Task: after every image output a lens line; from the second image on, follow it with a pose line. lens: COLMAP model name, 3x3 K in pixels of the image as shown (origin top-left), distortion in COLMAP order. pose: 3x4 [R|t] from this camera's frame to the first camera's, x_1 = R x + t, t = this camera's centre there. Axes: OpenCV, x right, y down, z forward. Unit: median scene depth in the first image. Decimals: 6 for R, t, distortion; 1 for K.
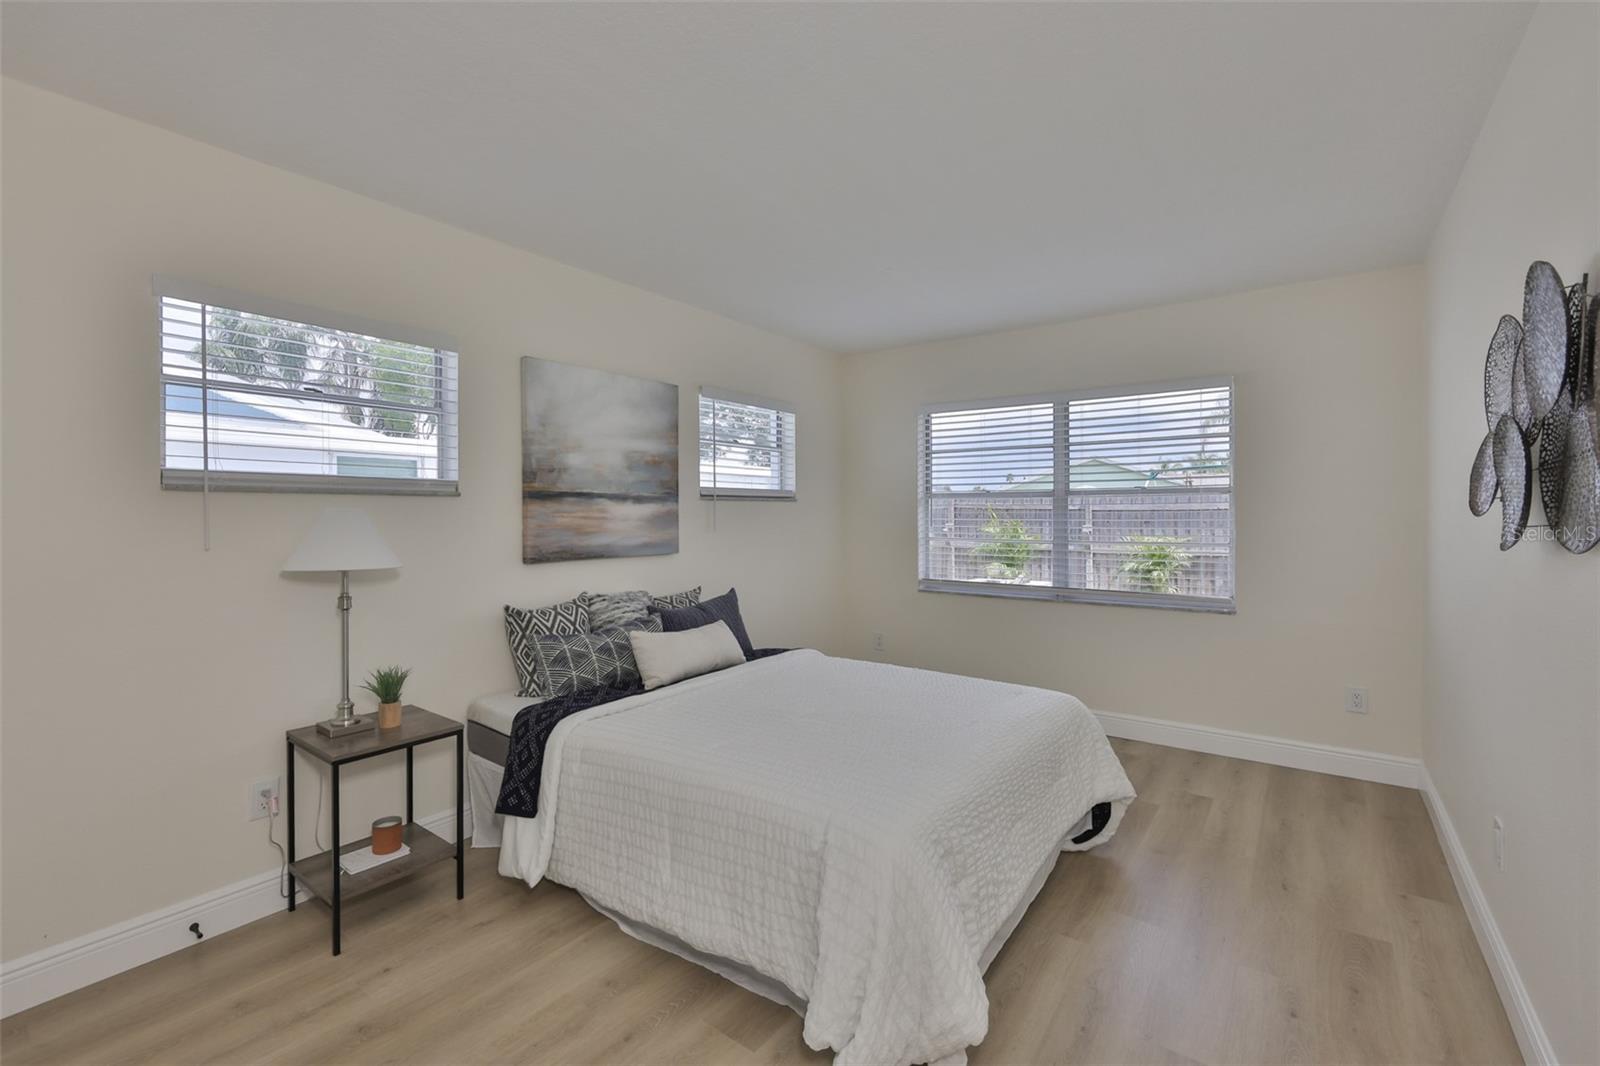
lens RADIAL K [[706.0, 0, 759.4], [0, 706.0, 517.9], [0, 0, 1]] dist [-0.004647, 0.001327]
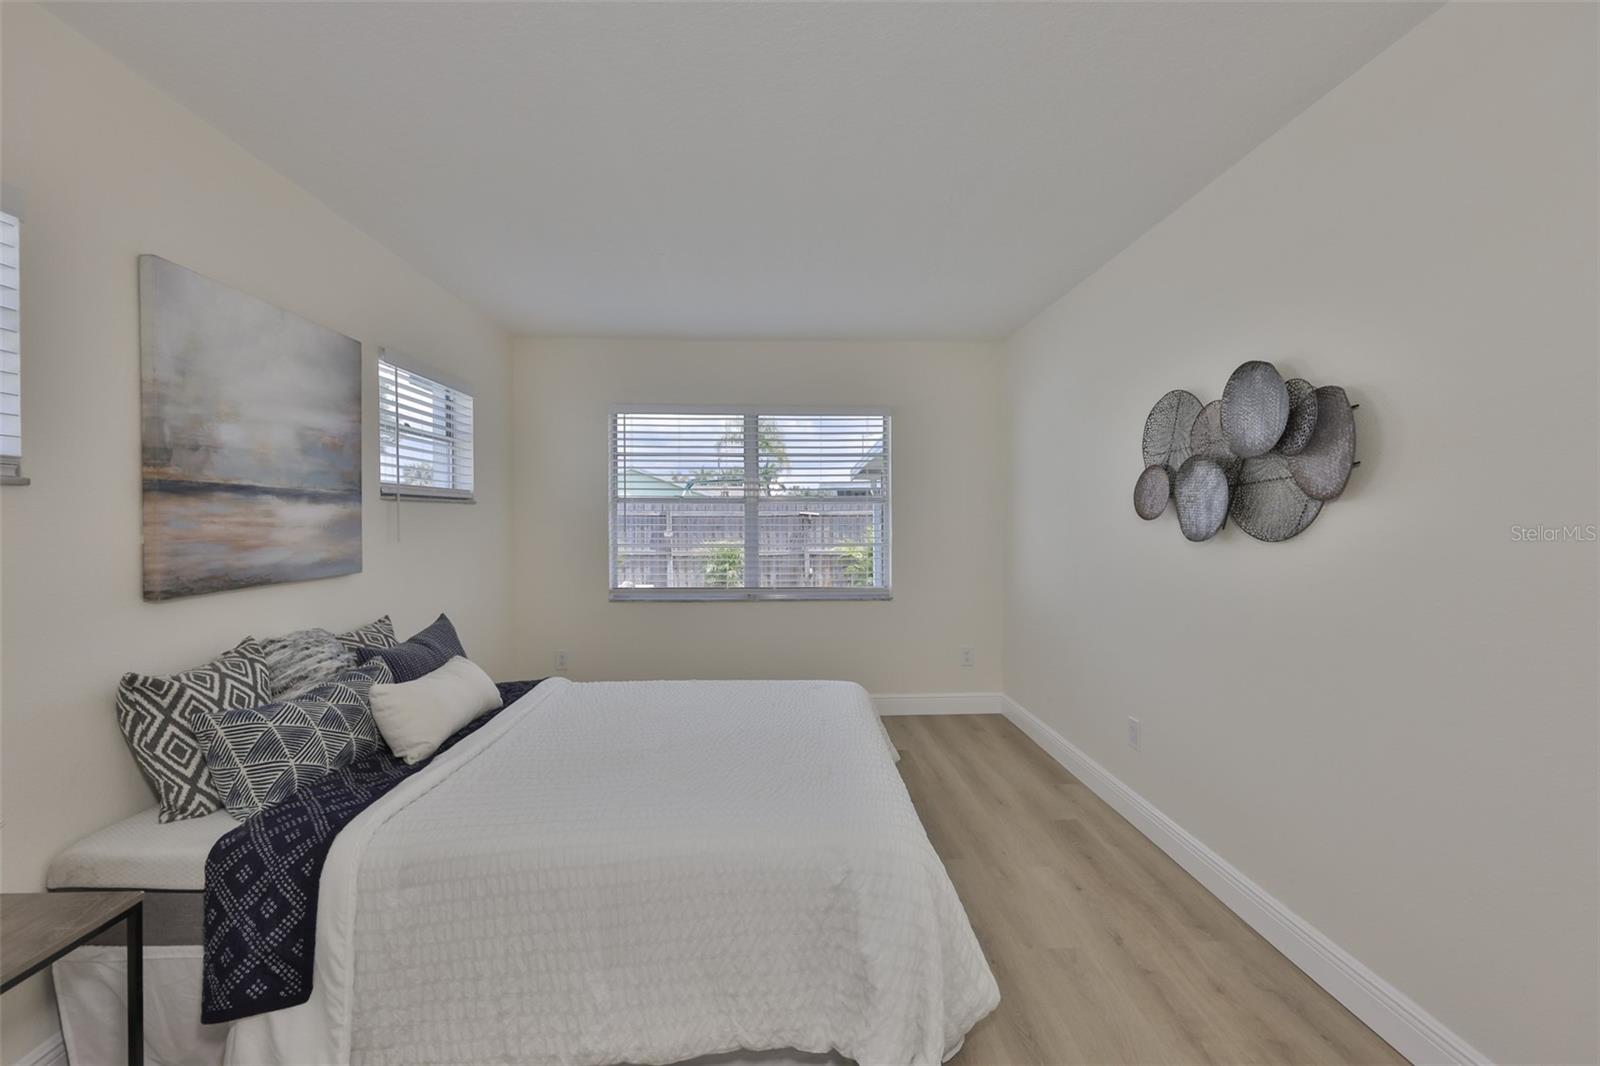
lens RADIAL K [[706.0, 0, 809.1], [0, 706.0, 527.9], [0, 0, 1]] dist [-0.004647, 0.001327]
pose [[0.759281, -0.007424, 0.650720, -0.281272], [0.004347, 0.999970, 0.006336, 0.001524], [-0.650748, -0.001982, 0.759291, 0.172089]]
